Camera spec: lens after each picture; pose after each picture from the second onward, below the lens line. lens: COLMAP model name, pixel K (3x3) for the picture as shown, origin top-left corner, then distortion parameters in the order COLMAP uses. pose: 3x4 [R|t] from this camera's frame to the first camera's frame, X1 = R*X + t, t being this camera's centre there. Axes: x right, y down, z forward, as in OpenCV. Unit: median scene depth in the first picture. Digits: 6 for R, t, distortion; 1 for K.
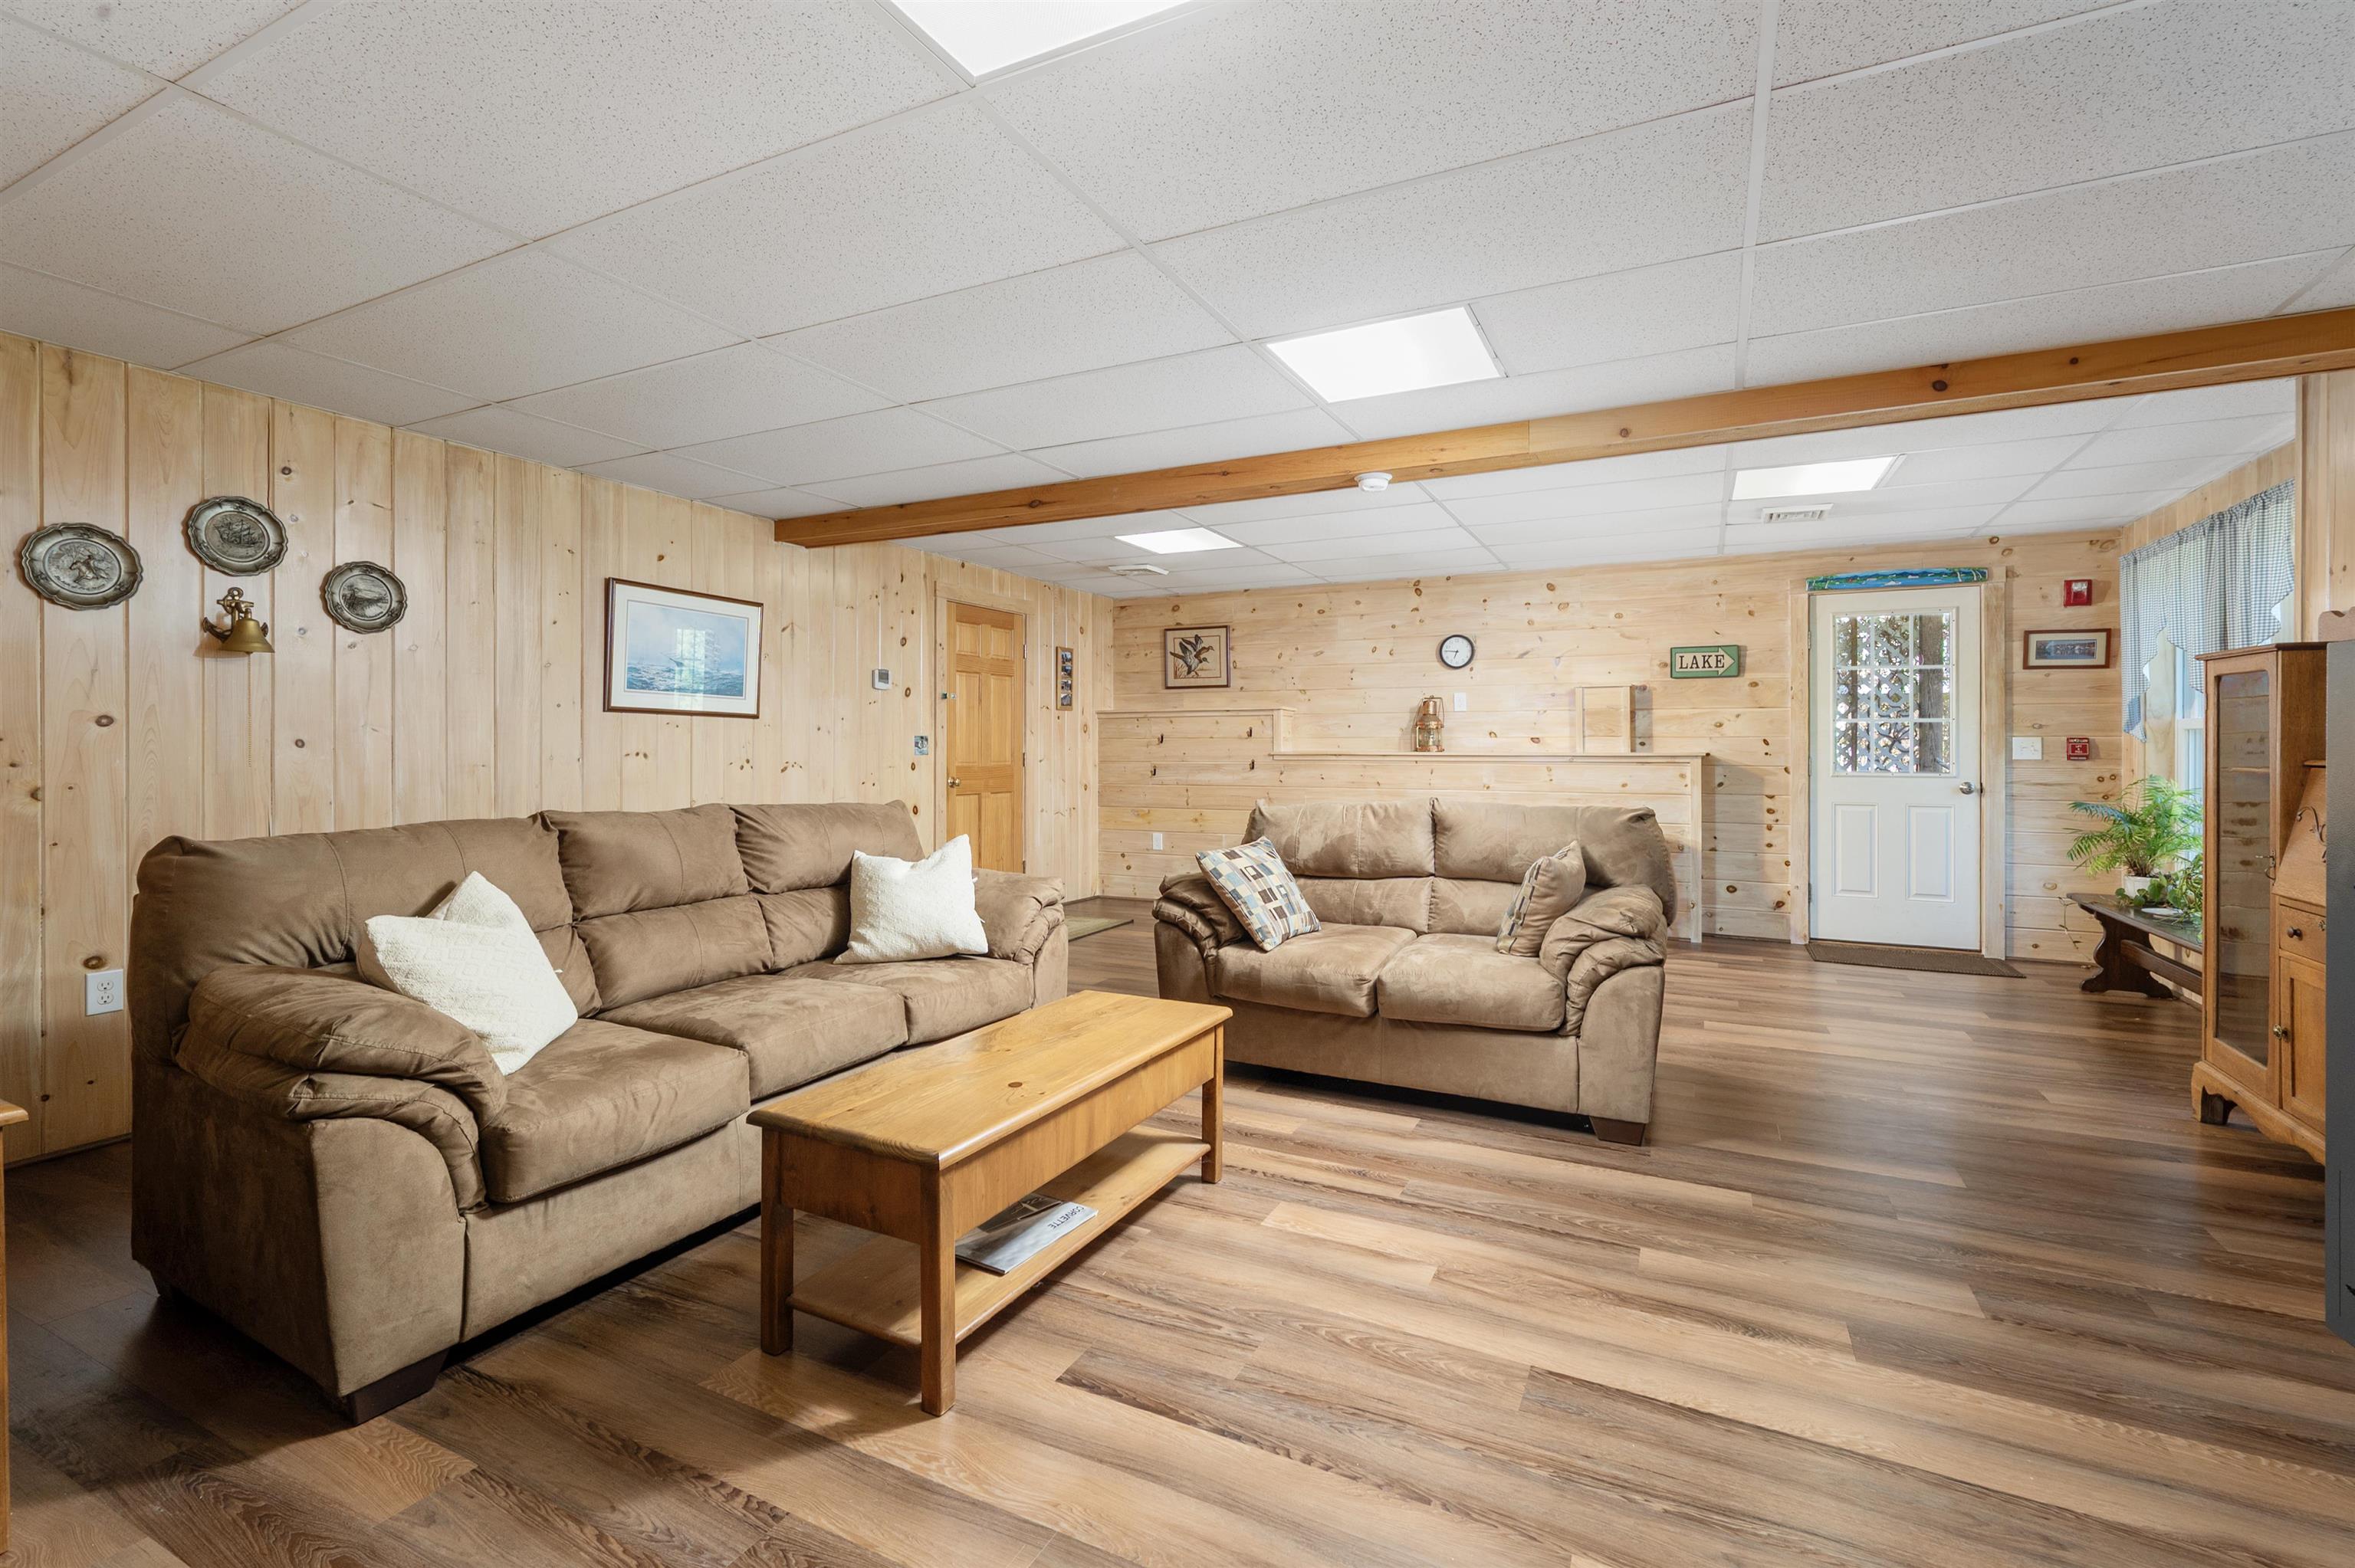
lens RADIAL K [[1021.5, 0, 1185.0], [0, 1021.5, 754.9], [0, 0, 1]] dist [-0.000255, -0.000032]
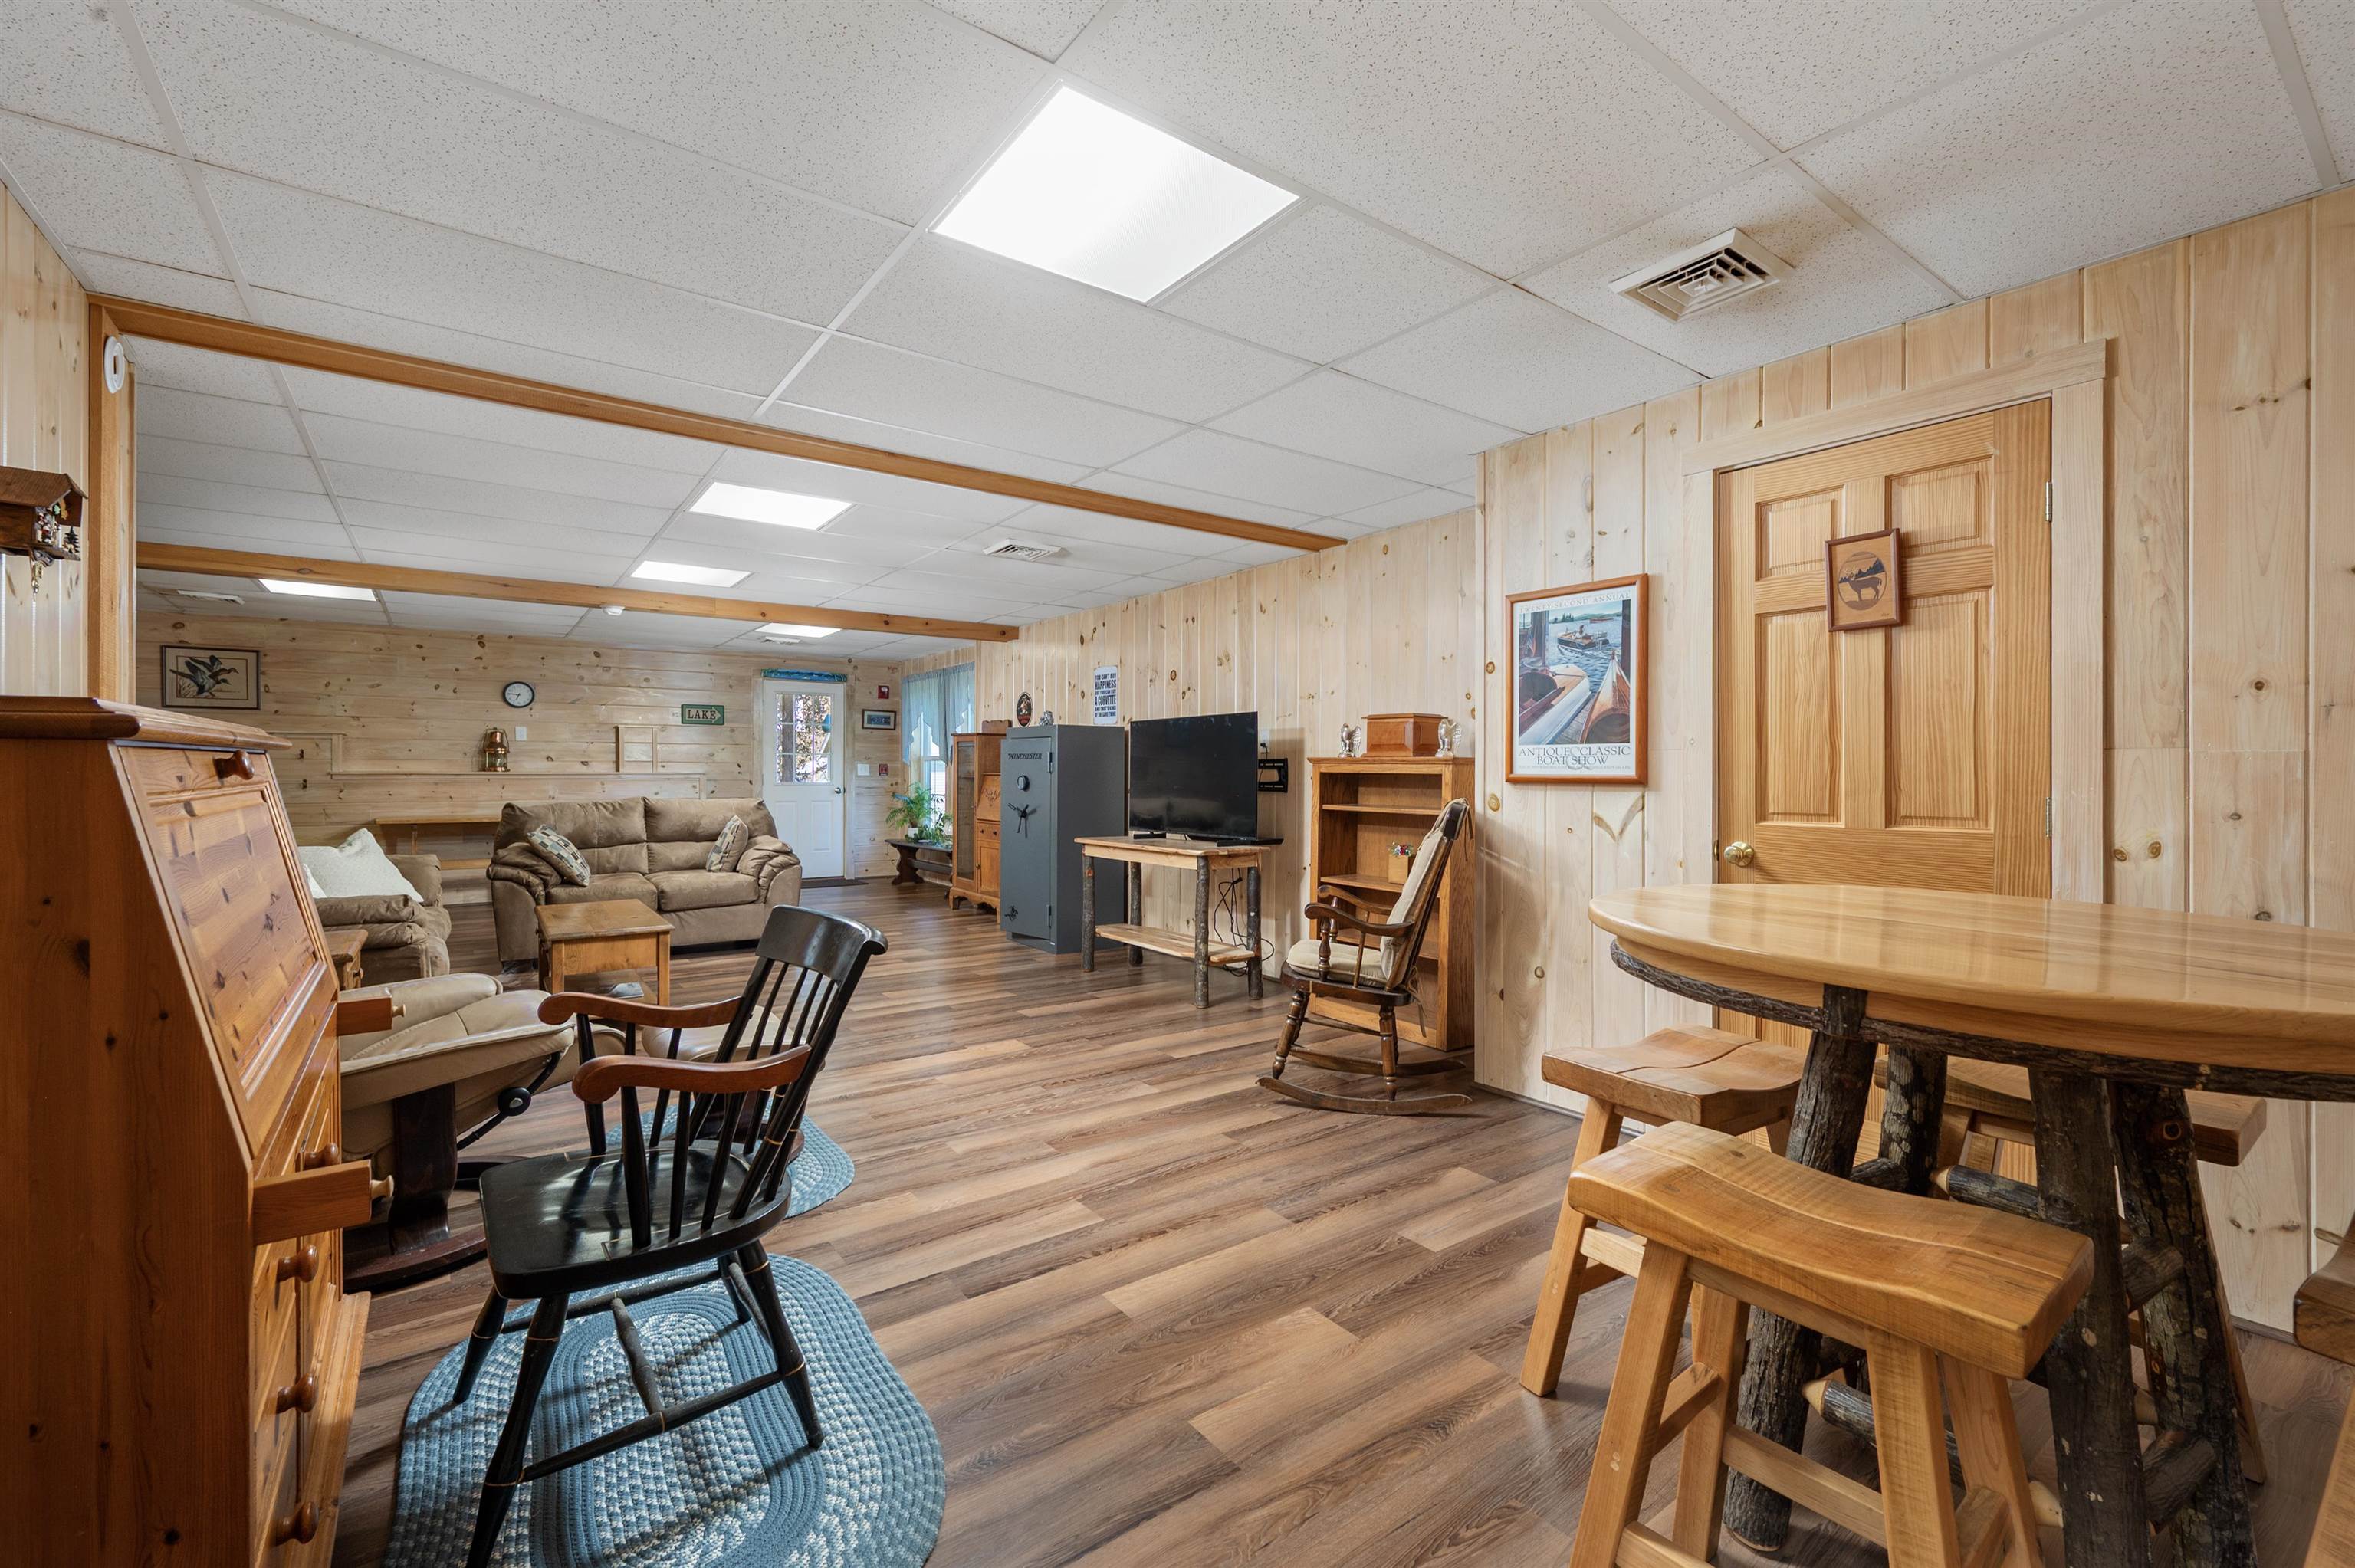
lens RADIAL K [[988.7, 0, 1173.4], [0, 988.7, 792.6], [0, 0, 1]] dist [0.001155, 0.000515]
pose [[0.457795, -0.019685, 0.888840, -0.495103], [0.006636, 0.999803, 0.018725, 0.005888], [-0.889033, -0.002673, 0.457835, -0.331403]]
